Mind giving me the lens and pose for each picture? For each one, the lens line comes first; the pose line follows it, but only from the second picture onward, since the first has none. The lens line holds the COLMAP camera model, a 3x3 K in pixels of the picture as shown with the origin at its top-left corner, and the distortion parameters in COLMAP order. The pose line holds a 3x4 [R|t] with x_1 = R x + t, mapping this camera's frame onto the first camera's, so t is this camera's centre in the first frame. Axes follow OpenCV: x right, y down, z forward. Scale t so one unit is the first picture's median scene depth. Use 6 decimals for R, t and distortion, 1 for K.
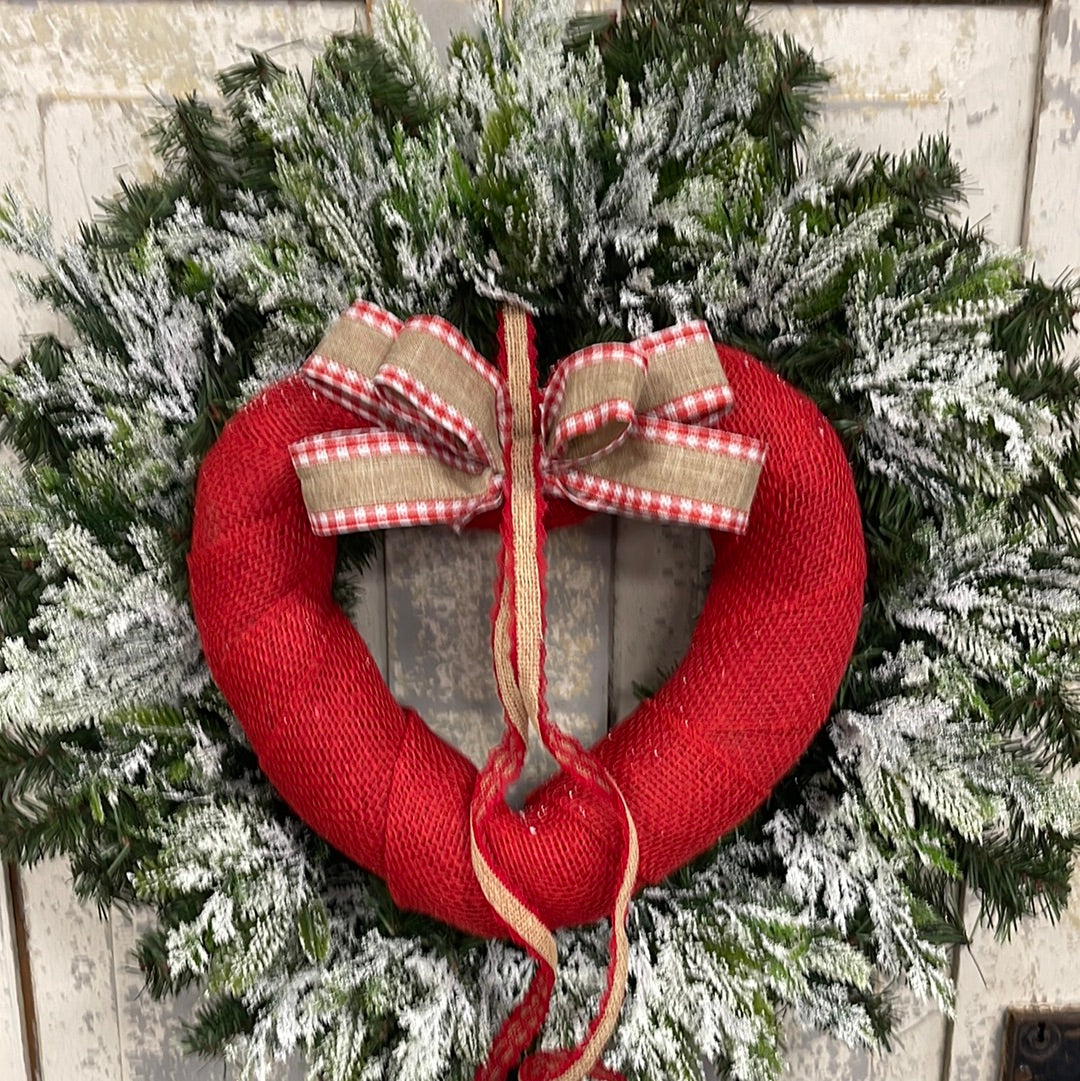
lens RADIAL K [[1453.1, 0, 524.6], [0, 1453.1, 696.1], [0, 0, 1]] dist [0.129496, -0.364684]
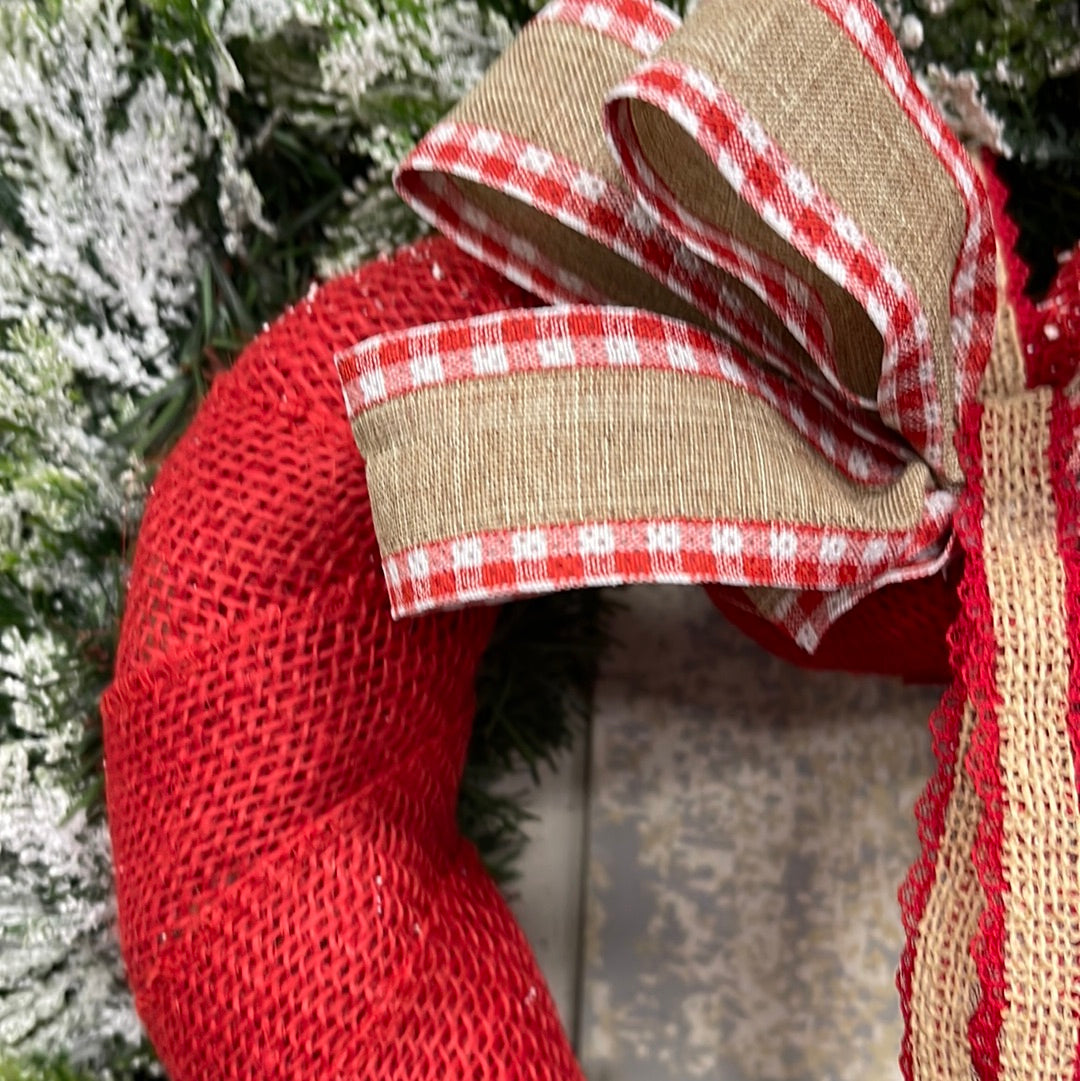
lens RADIAL K [[1453.1, 0, 524.6], [0, 1453.1, 696.1], [0, 0, 1]] dist [0.129496, -0.364684]
pose [[0.989341, 0.048117, -0.137437, -0.059958], [-0.072360, 0.981501, -0.177259, -0.032919], [0.126365, 0.185314, 0.974521, 0.606294]]
